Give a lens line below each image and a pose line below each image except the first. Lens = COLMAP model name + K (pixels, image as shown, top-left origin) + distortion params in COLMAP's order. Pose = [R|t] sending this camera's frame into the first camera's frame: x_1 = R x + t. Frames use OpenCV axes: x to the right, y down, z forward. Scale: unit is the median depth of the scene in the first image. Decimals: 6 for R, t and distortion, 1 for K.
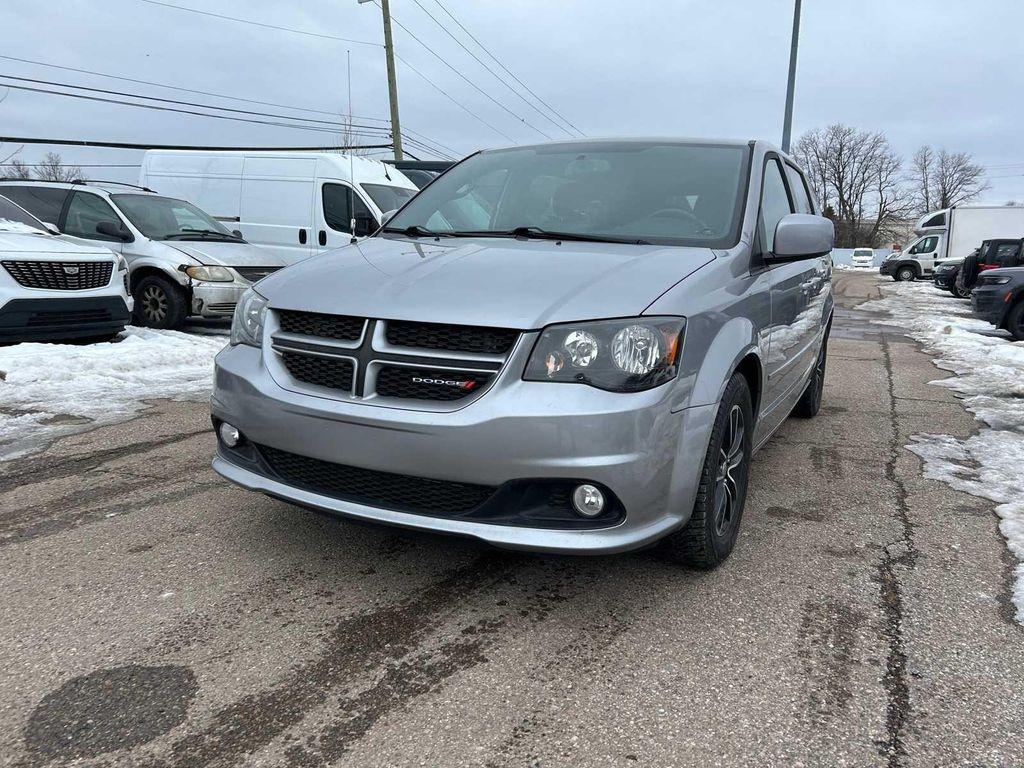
lens RADIAL K [[769.0, 0, 517.7], [0, 769.0, 381.8], [0, 0, 1]] dist [0.039163, -0.030076]
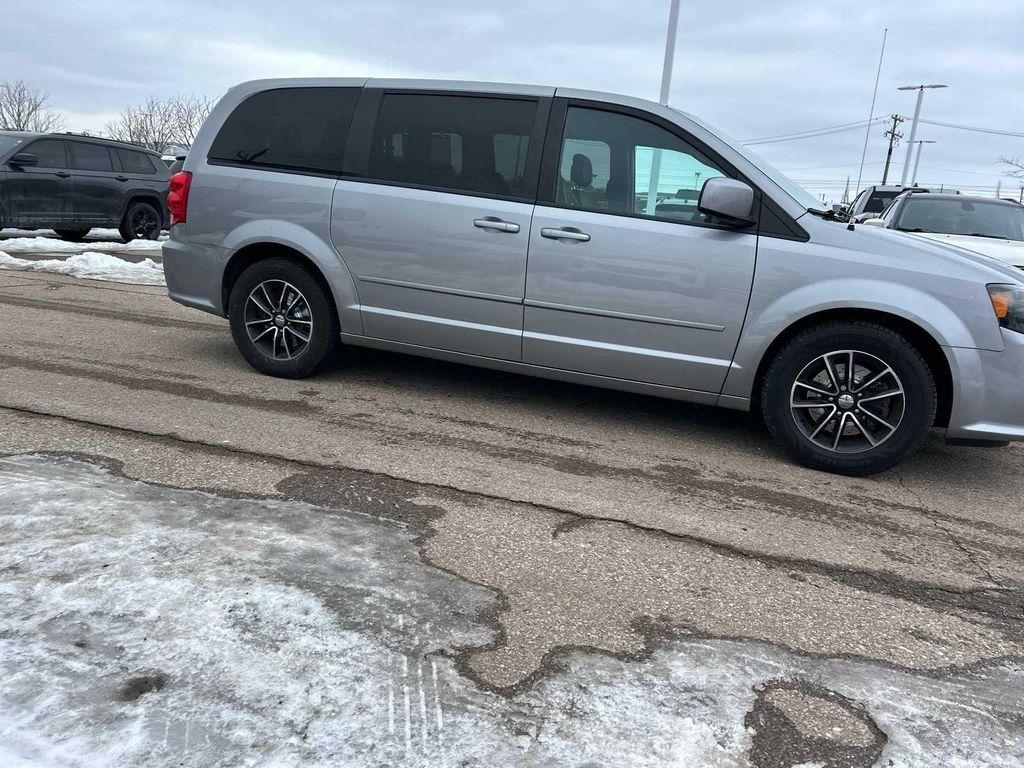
lens RADIAL K [[766.3, 0, 520.1], [0, 766.3, 392.5], [0, 0, 1]] dist [0.059930, -0.062869]
pose [[-0.102301, -0.268927, 0.957712, -1.696779], [0.083488, 0.957046, 0.277657, -0.422123], [-0.991244, 0.108362, -0.075454, 2.210030]]
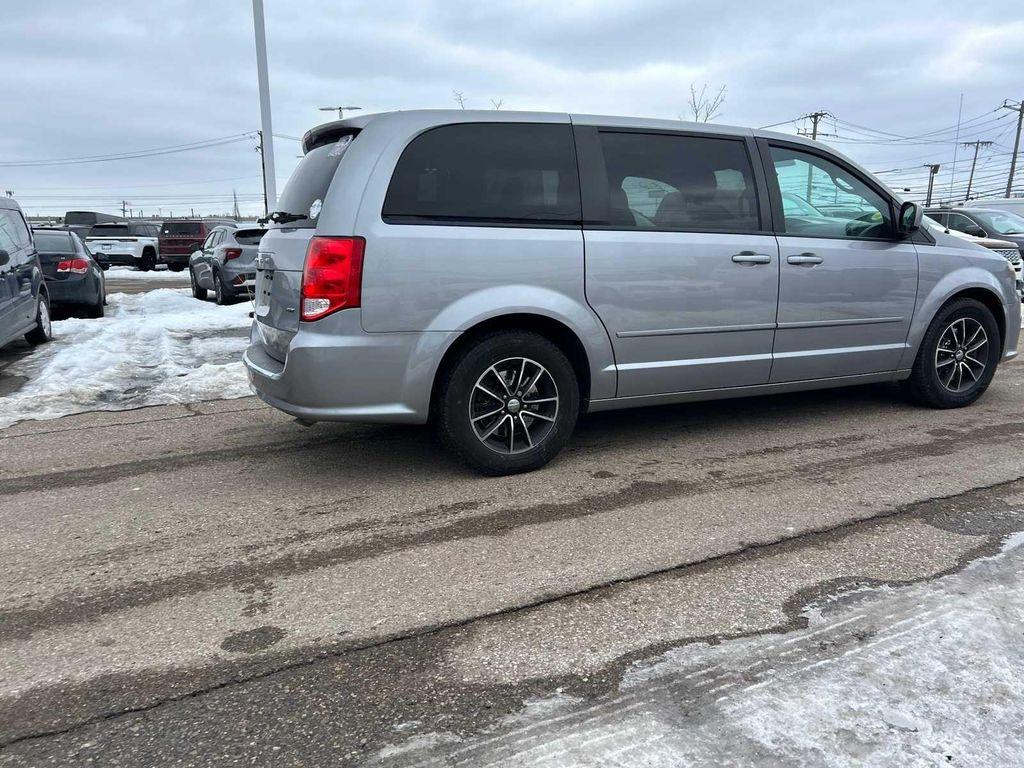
lens RADIAL K [[766.3, 0, 522.5], [0, 766.3, 392.9], [0, 0, 1]] dist [0.059930, -0.062869]
pose [[-0.782907, -0.138190, 0.606597, -0.722779], [0.093595, 0.937761, 0.334431, -0.650507], [-0.615058, 0.318603, -0.721246, 3.715723]]
